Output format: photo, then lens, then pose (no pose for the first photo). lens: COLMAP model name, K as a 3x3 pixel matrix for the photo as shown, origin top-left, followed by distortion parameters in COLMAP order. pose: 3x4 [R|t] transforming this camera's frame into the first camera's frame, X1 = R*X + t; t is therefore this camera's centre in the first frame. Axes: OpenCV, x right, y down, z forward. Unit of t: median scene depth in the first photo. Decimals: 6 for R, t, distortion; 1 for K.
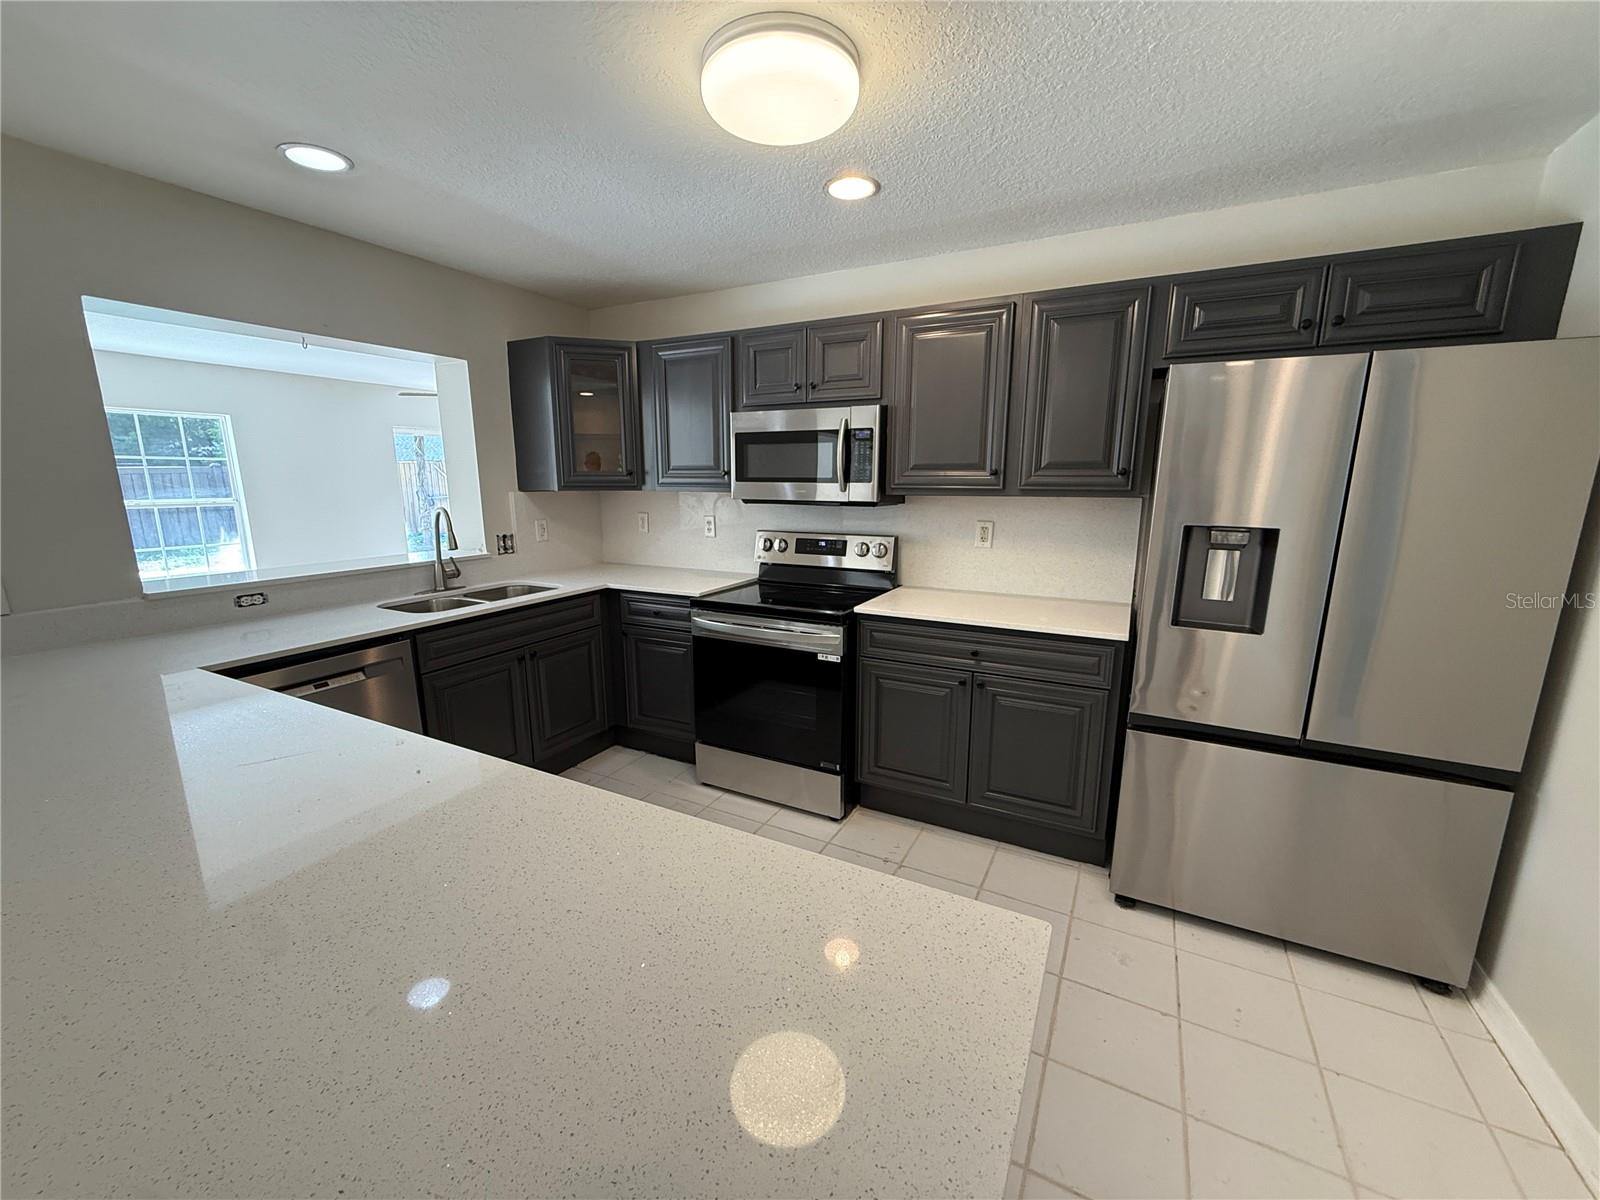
lens RADIAL K [[641.6, 0, 799.9], [0, 641.6, 602.5], [0, 0, 1]] dist [-0.001056, 0.000517]
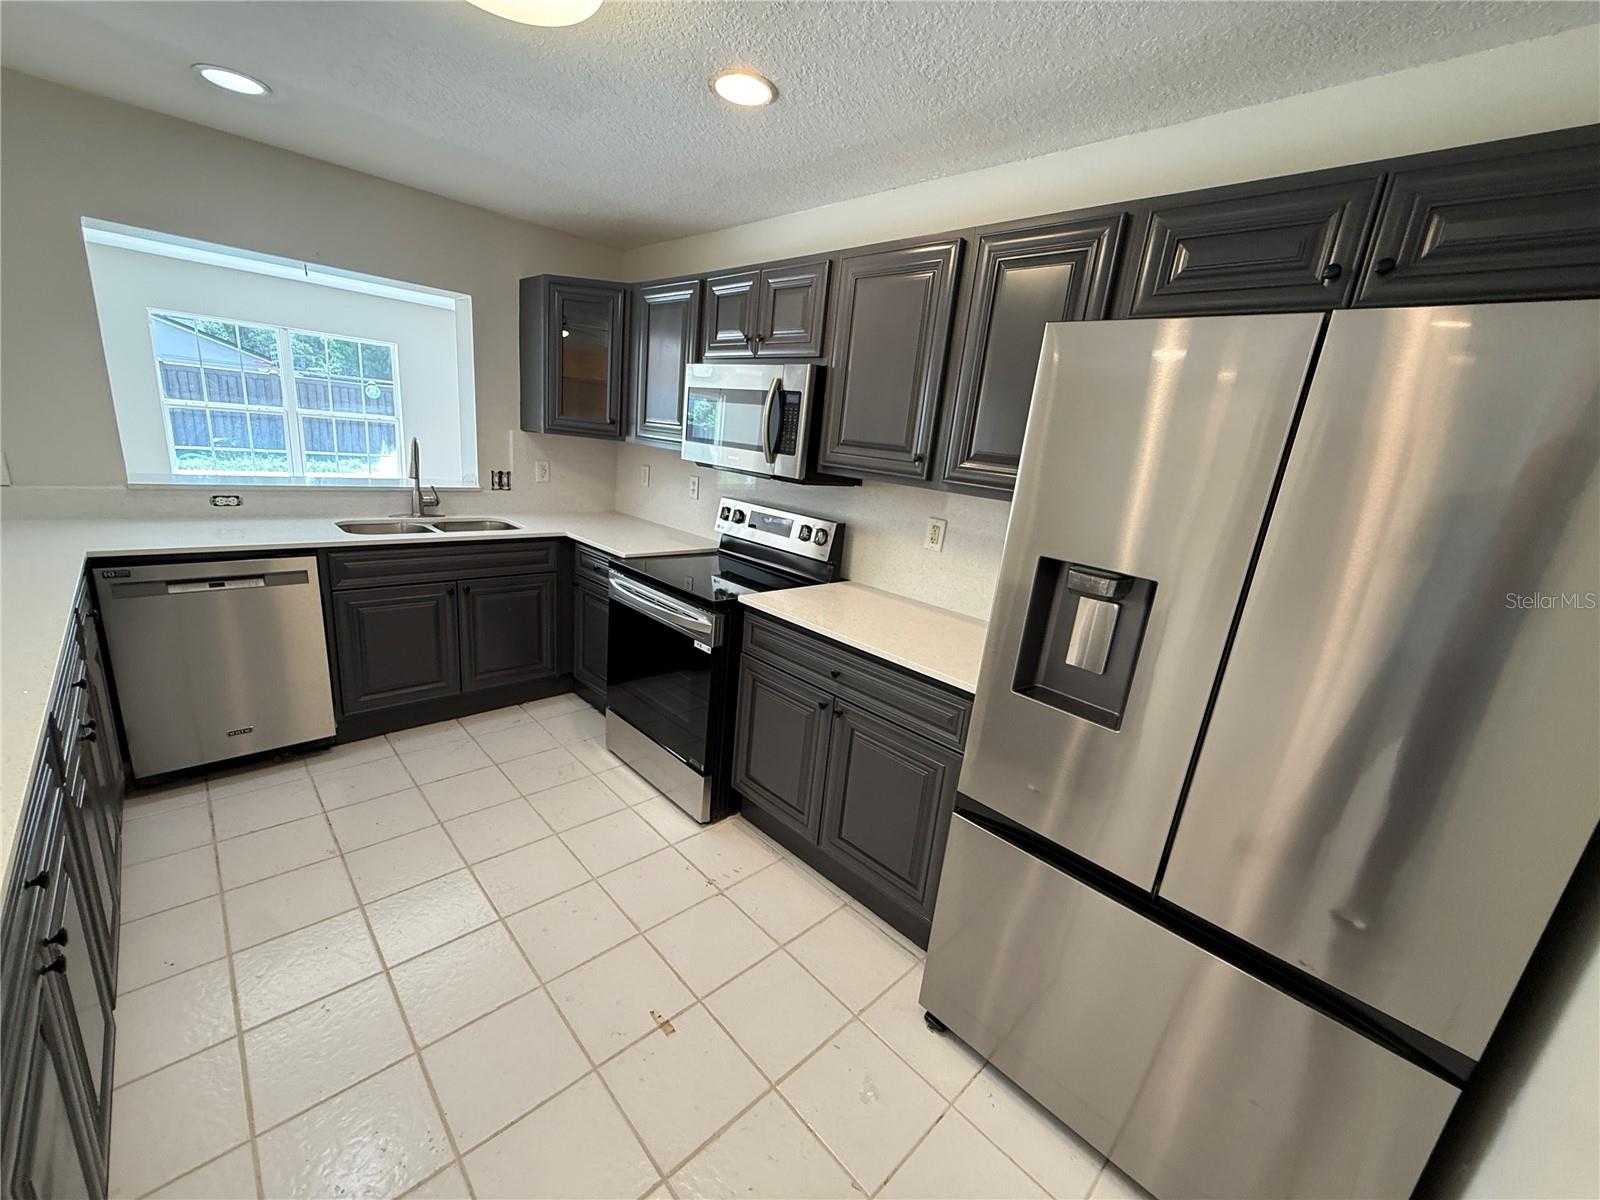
lens RADIAL K [[641.6, 0, 798.2], [0, 641.6, 602.7], [0, 0, 1]] dist [-0.001056, 0.000517]
pose [[0.947716, 0.167565, -0.271581, 0.376592], [-0.153810, 0.985523, 0.071325, -0.054456], [0.279600, -0.025824, 0.959769, 0.169350]]
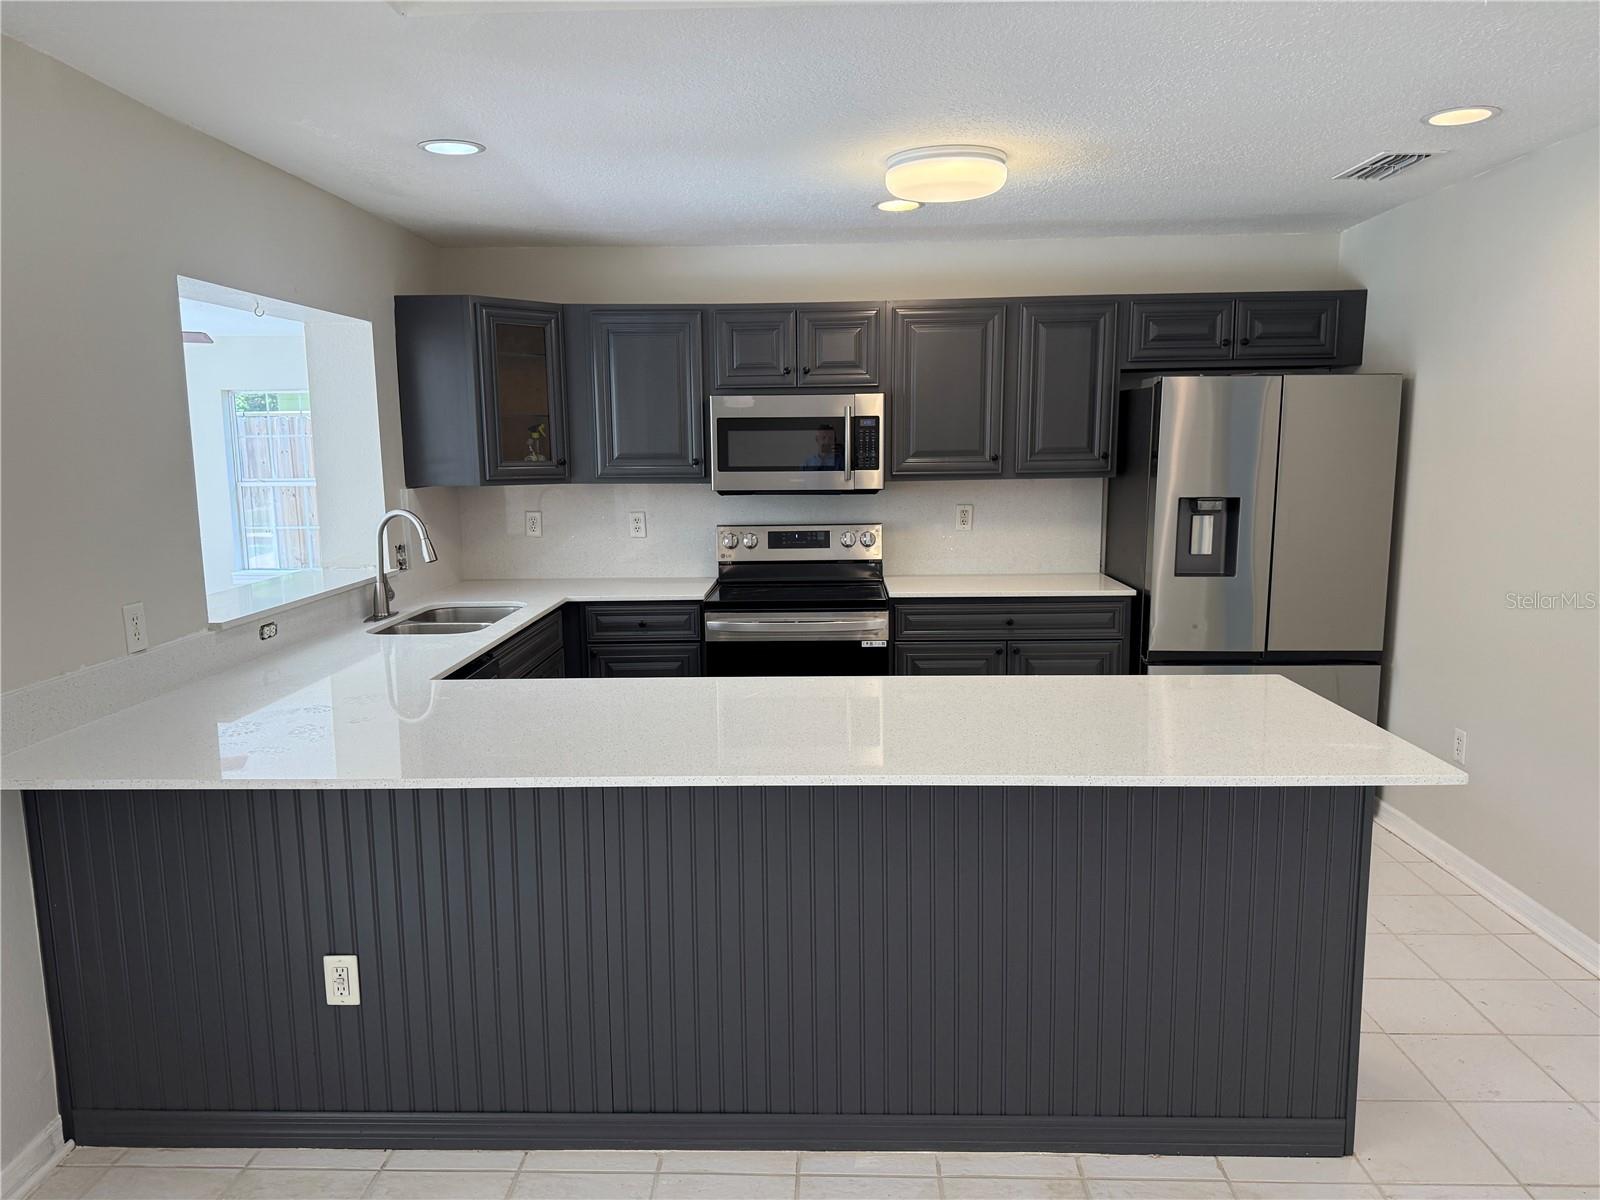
lens RADIAL K [[1099.9, 0, 798.3], [0, 1099.9, 616.9], [0, 0, 1]] dist [0.057781, -0.008865]
pose [[0.899132, -0.079905, 0.430321, -0.747073], [0.096684, 0.995166, -0.017227, 0.057973], [-0.426865, 0.057094, 0.902511, -0.475025]]
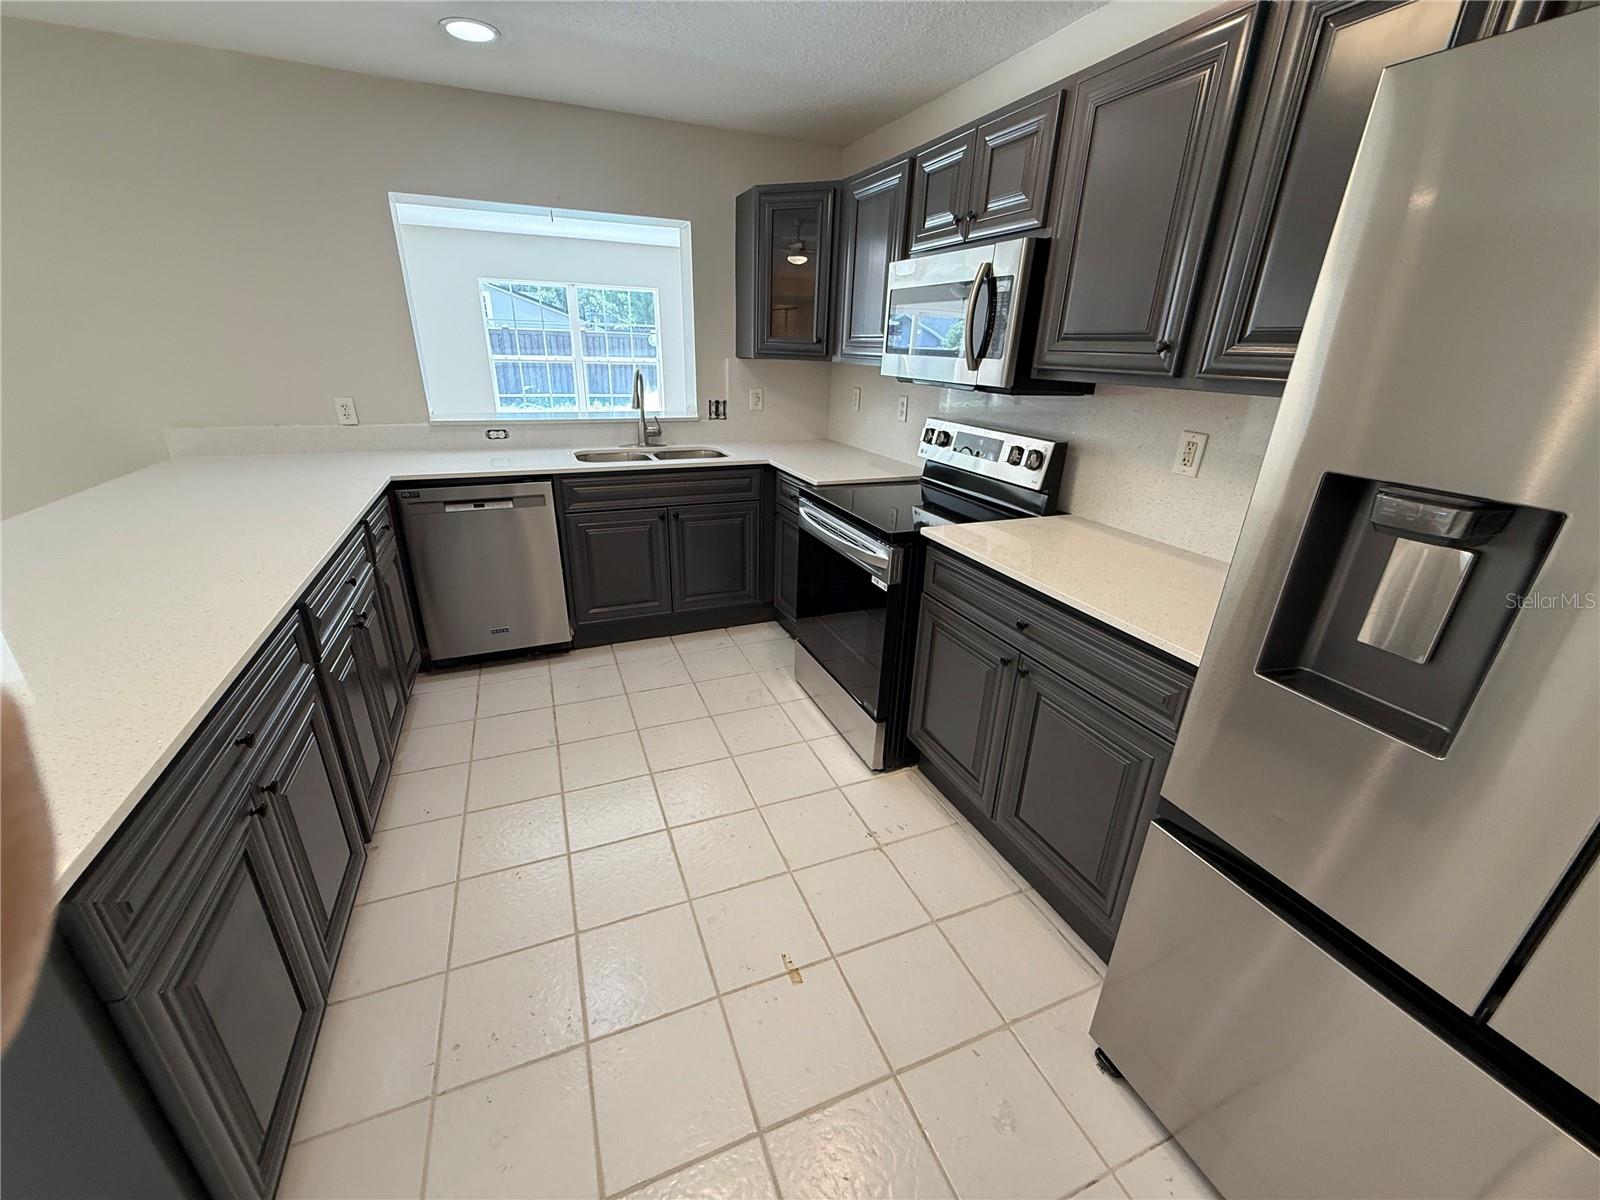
lens RADIAL K [[641.6, 0, 793.6], [0, 641.6, 603.4], [0, 0, 1]] dist [-0.001056, 0.000517]
pose [[0.769486, 0.258527, -0.584000, 0.411923], [-0.150519, 0.962060, 0.227562, -0.053245], [0.620673, -0.087203, 0.779205, 0.278716]]
